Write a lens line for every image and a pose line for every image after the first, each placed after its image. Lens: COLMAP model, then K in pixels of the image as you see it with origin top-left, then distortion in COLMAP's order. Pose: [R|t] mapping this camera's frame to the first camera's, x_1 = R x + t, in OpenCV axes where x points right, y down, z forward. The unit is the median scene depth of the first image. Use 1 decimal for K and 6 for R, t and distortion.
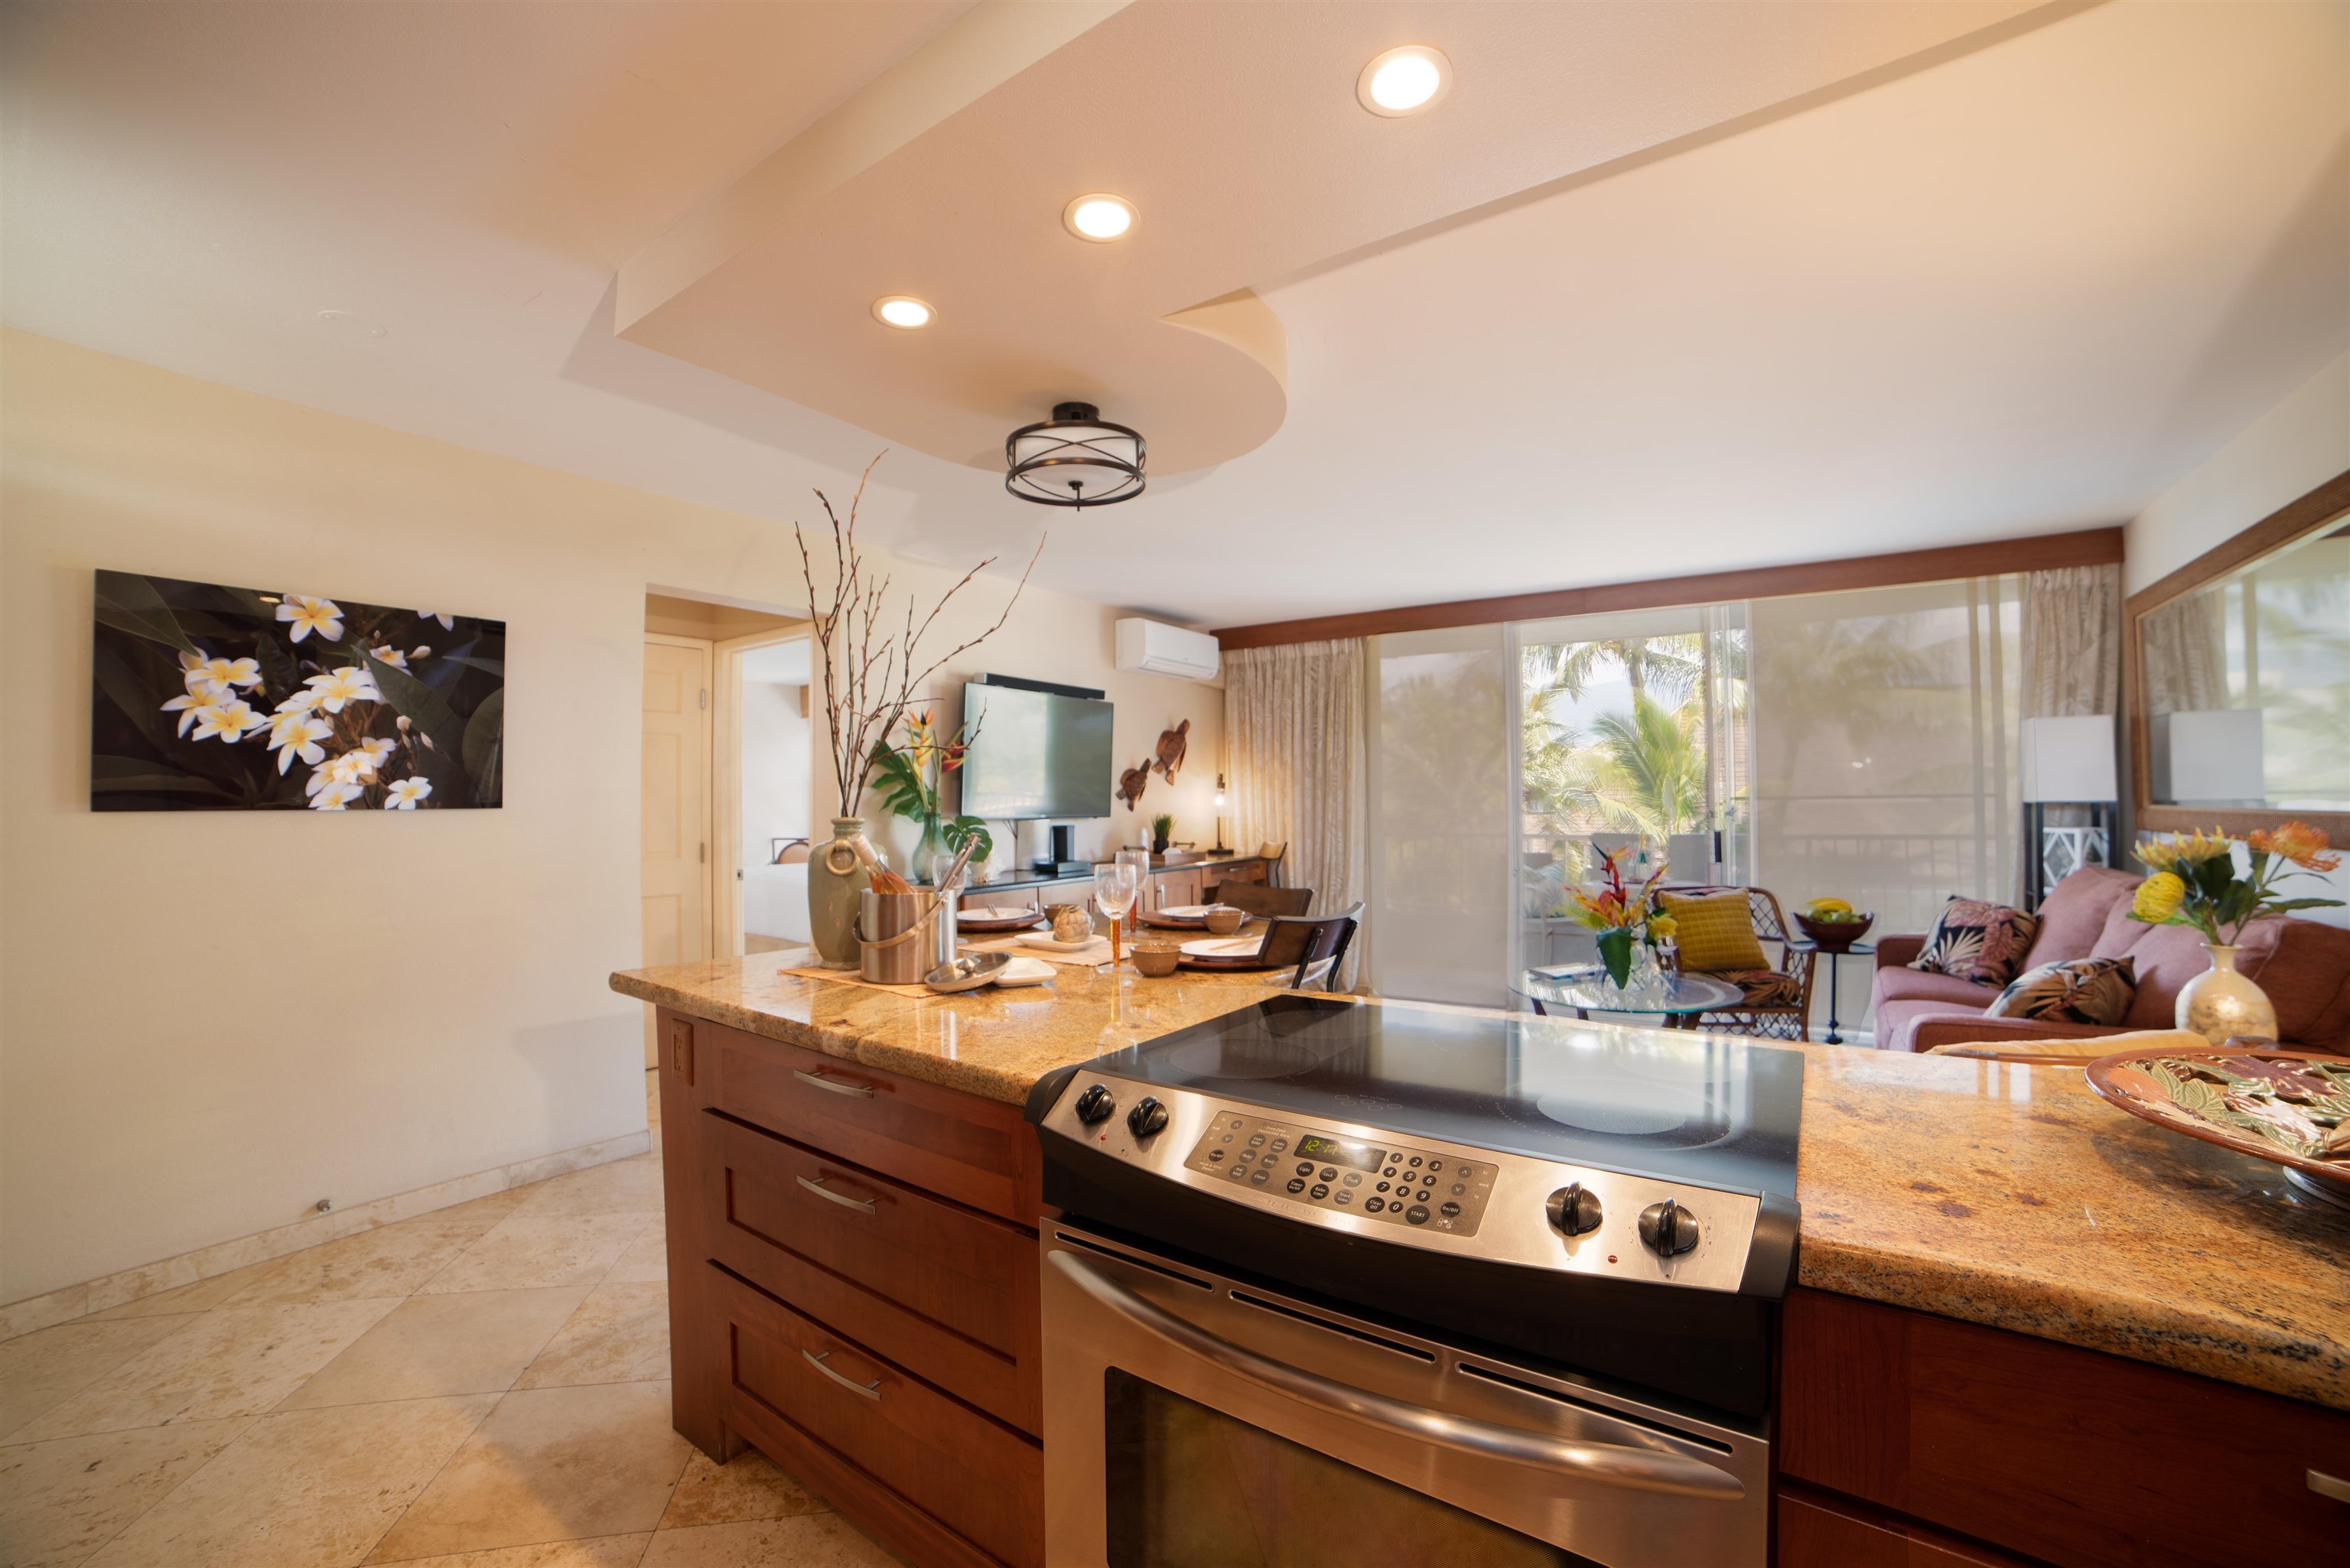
lens RADIAL K [[956.4, 0, 1175.0], [0, 956.4, 784.0], [0, 0, 1]] dist [-0.111143, 0.040171]
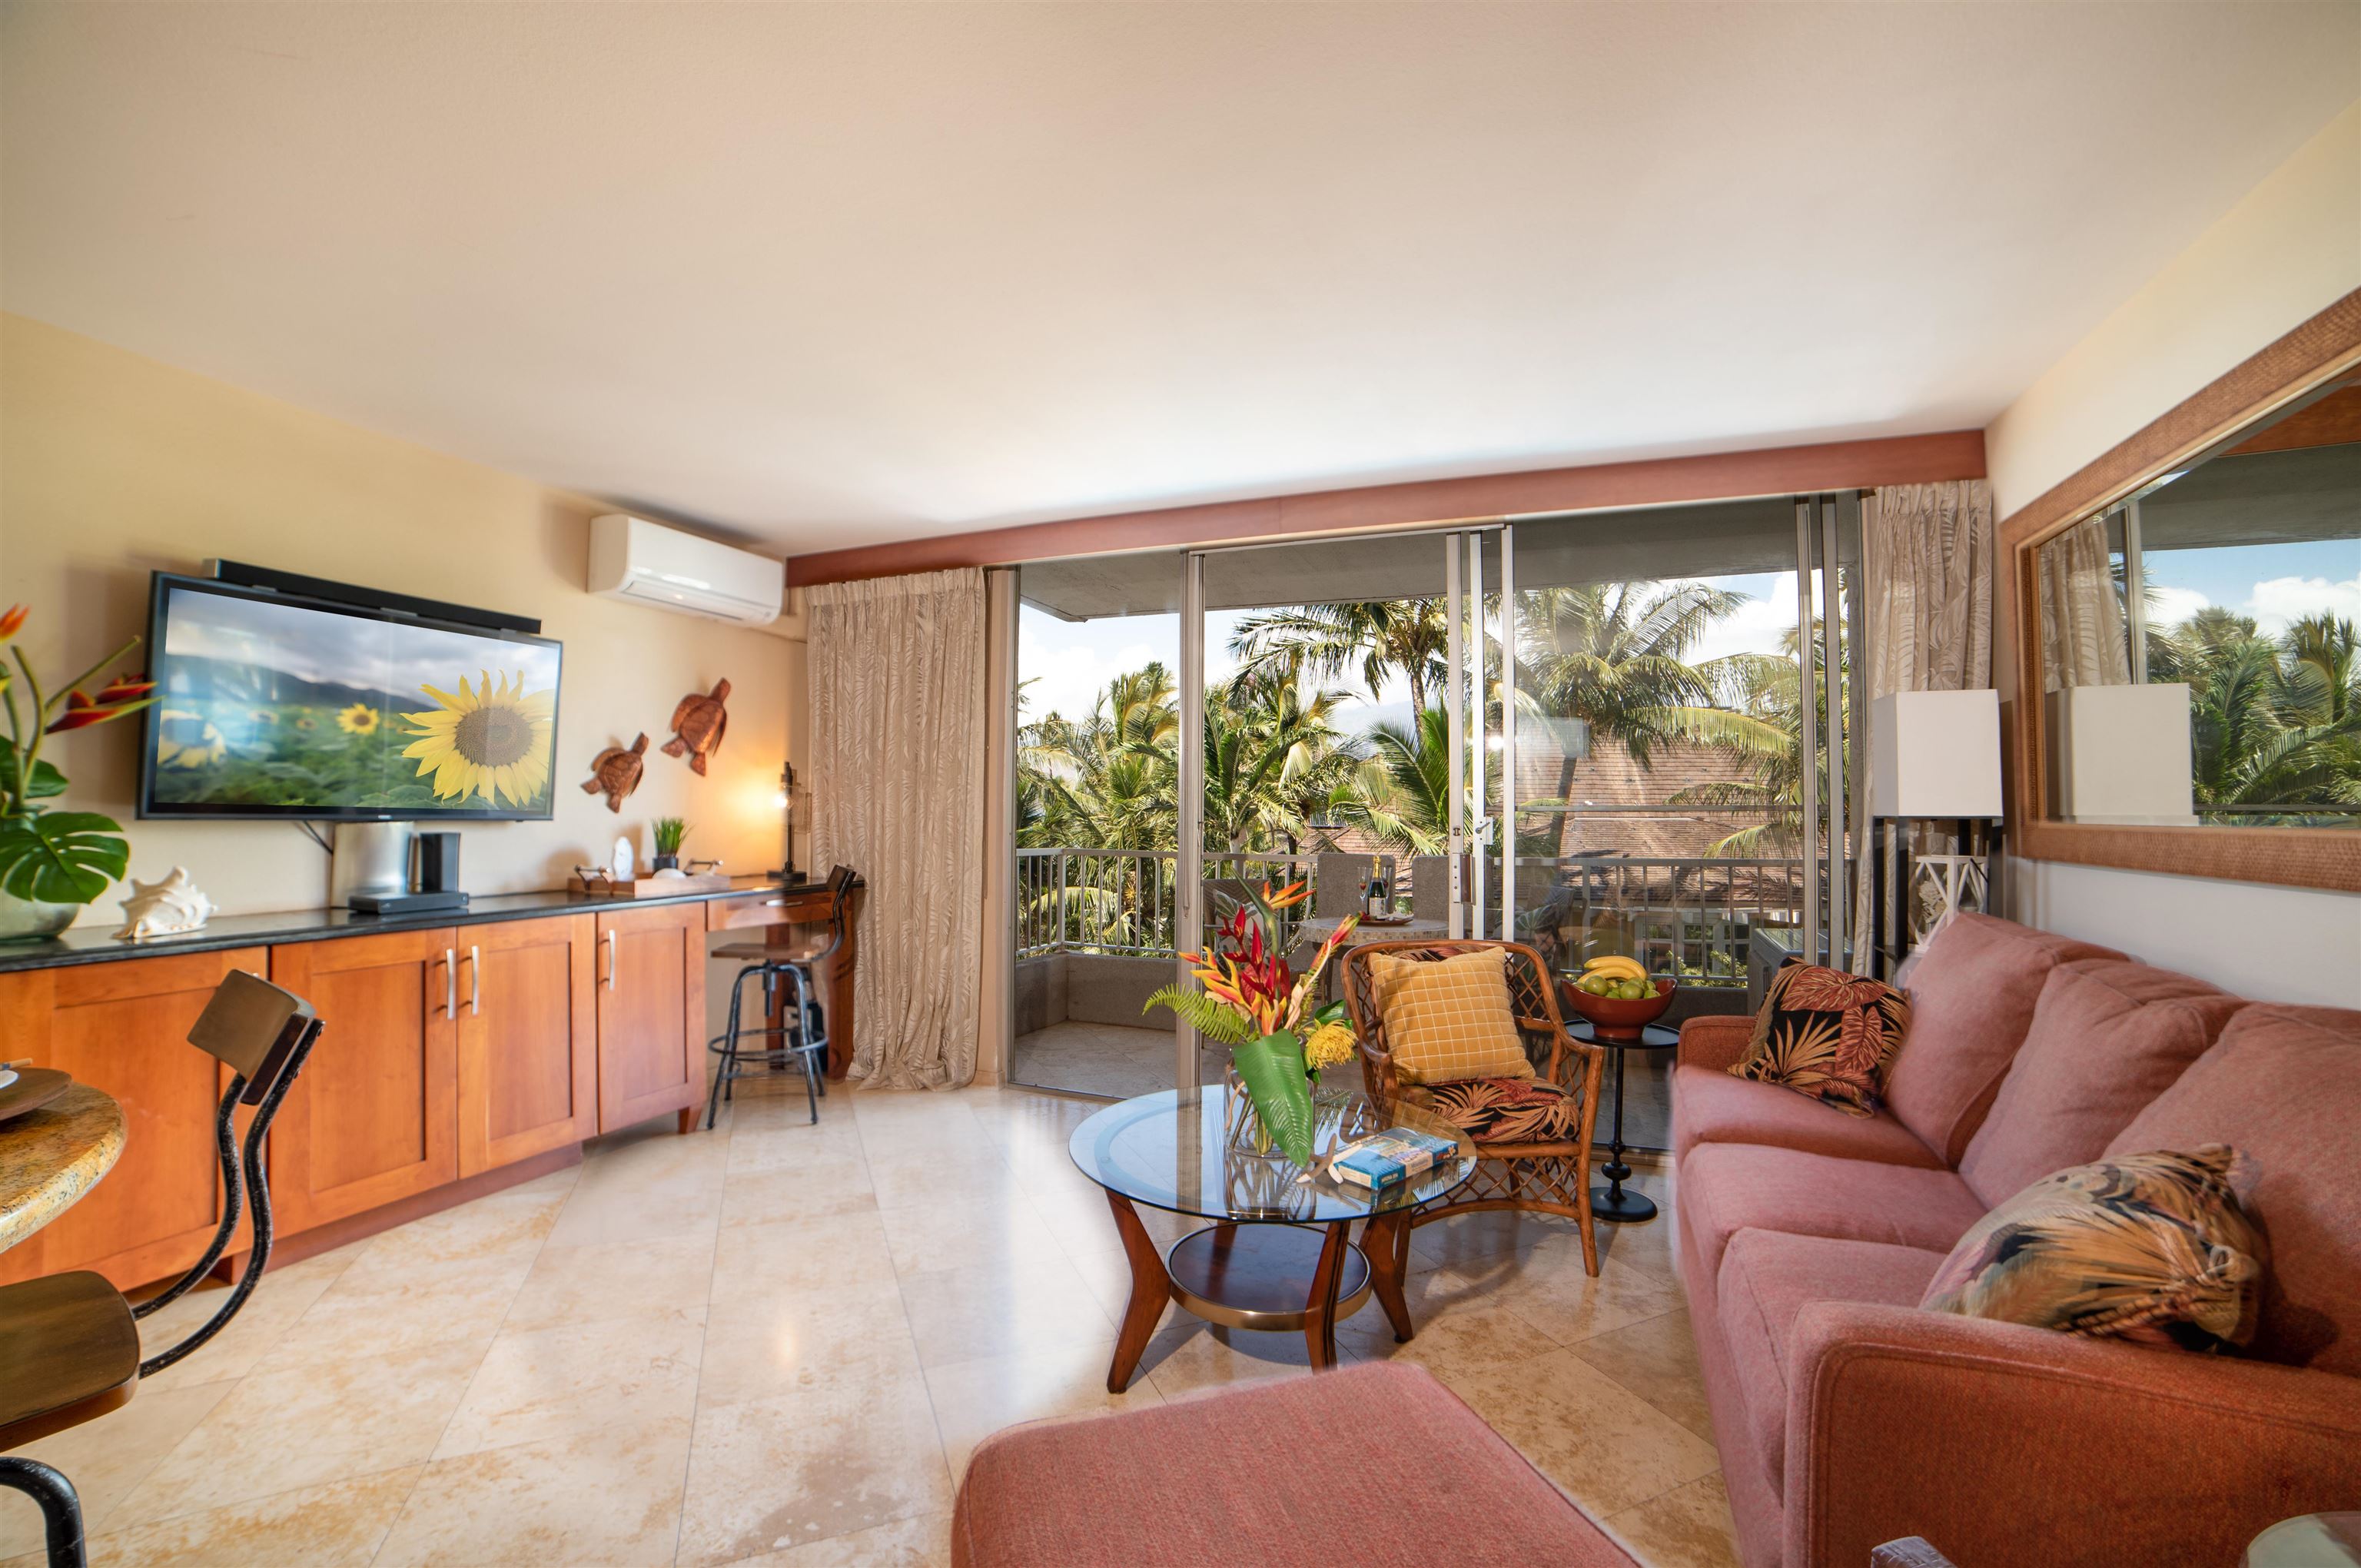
lens RADIAL K [[961.0, 0, 1180.5], [0, 961.0, 784.0], [0, 0, 1]] dist [-0.111143, 0.040171]
pose [[0.977150, 0.020522, 0.211558, 0.278703], [-0.018492, 0.999762, -0.011572, 0.012000], [-0.211745, 0.007395, 0.977297, 0.423011]]
